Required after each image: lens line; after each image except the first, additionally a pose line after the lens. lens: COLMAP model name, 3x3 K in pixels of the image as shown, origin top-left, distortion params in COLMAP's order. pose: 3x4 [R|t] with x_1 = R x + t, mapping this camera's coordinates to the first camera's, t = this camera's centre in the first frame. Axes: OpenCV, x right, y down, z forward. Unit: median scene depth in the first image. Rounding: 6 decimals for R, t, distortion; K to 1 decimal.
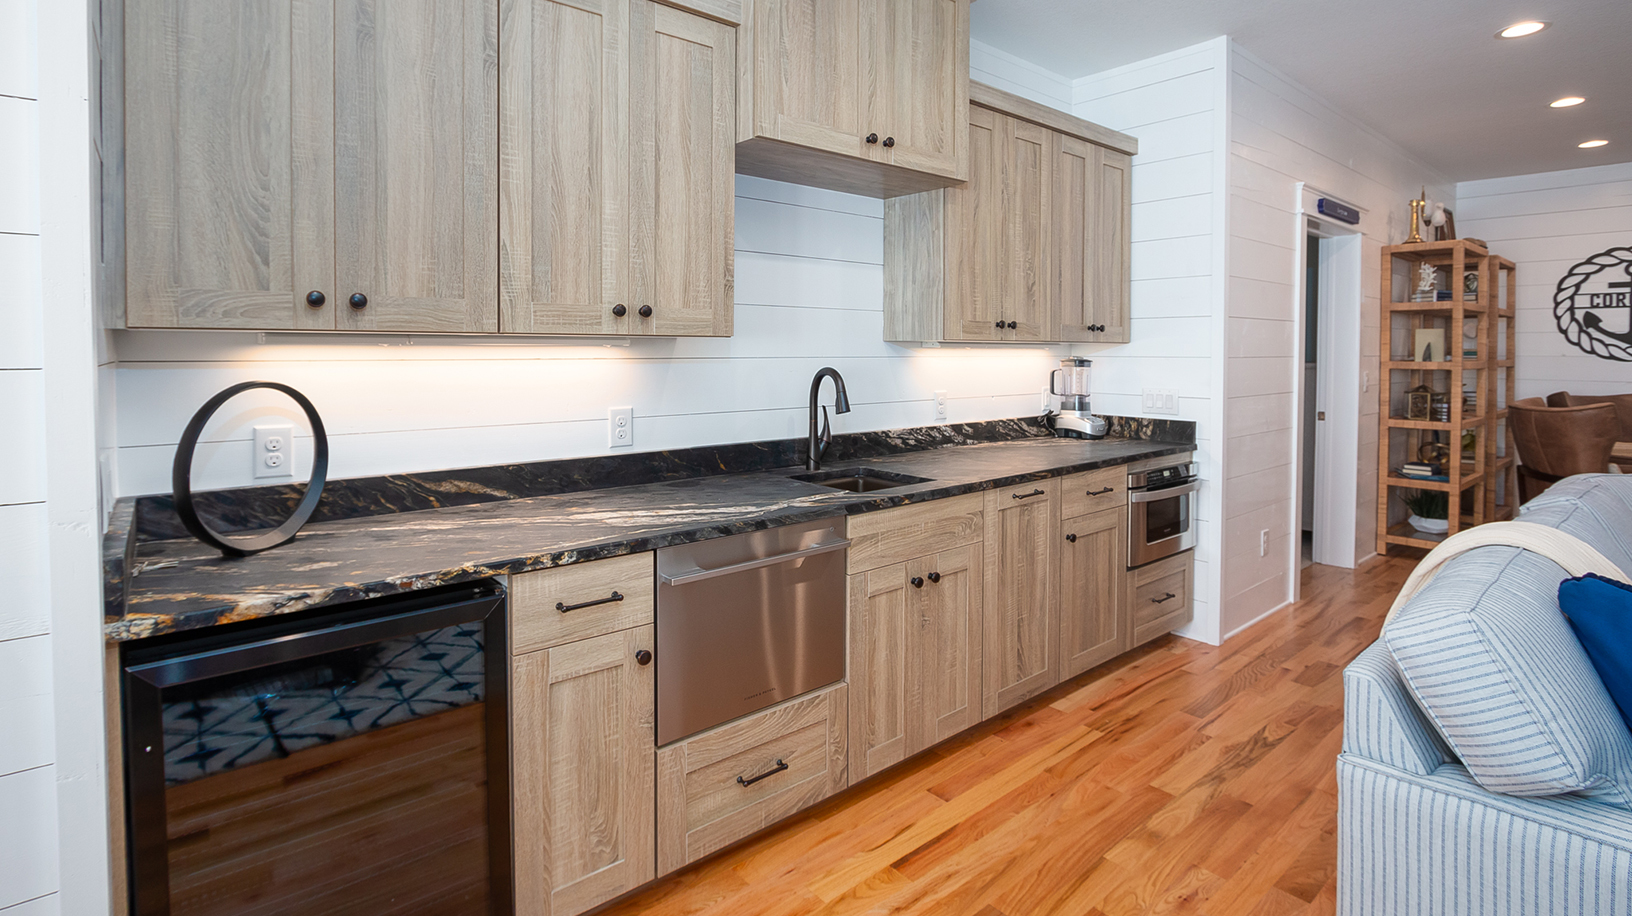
lens RADIAL K [[800.9, 0, 814.0], [0, 800.9, 417.3], [0, 0, 1]] dist [-0.002135, -0.000327]
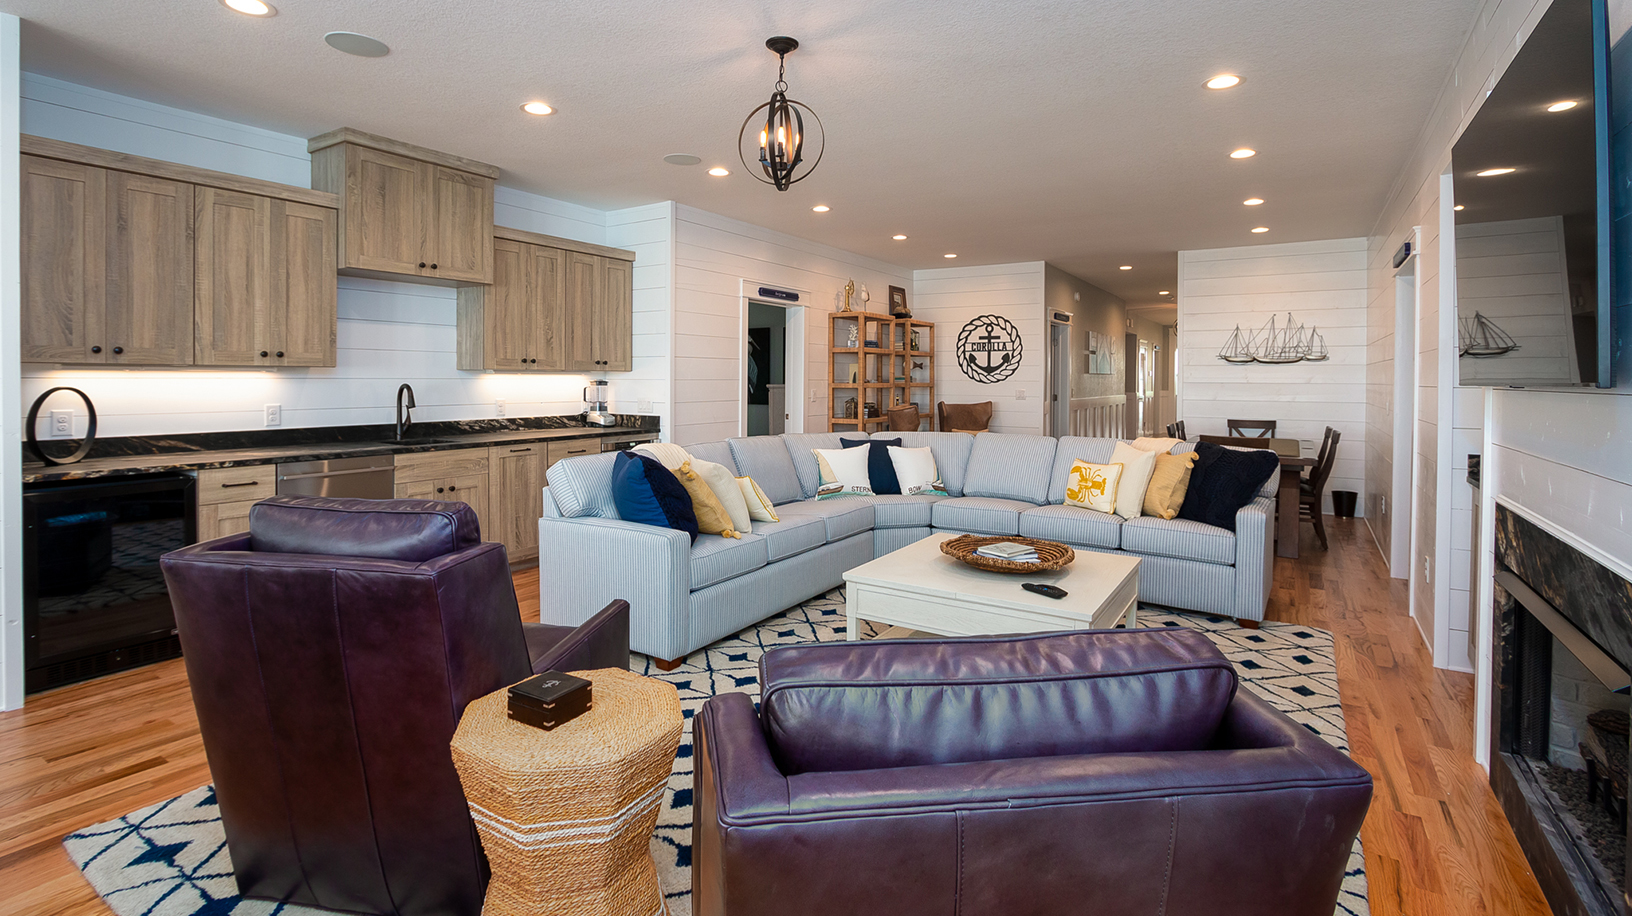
lens RADIAL K [[800.9, 0, 814.0], [0, 800.9, 417.3], [0, 0, 1]] dist [-0.002135, -0.000327]
pose [[0.963381, -0.011671, 0.267883, 0.459084], [0.021182, 0.999243, -0.032640, 0.101508], [-0.267299, 0.037119, 0.962898, -1.091675]]
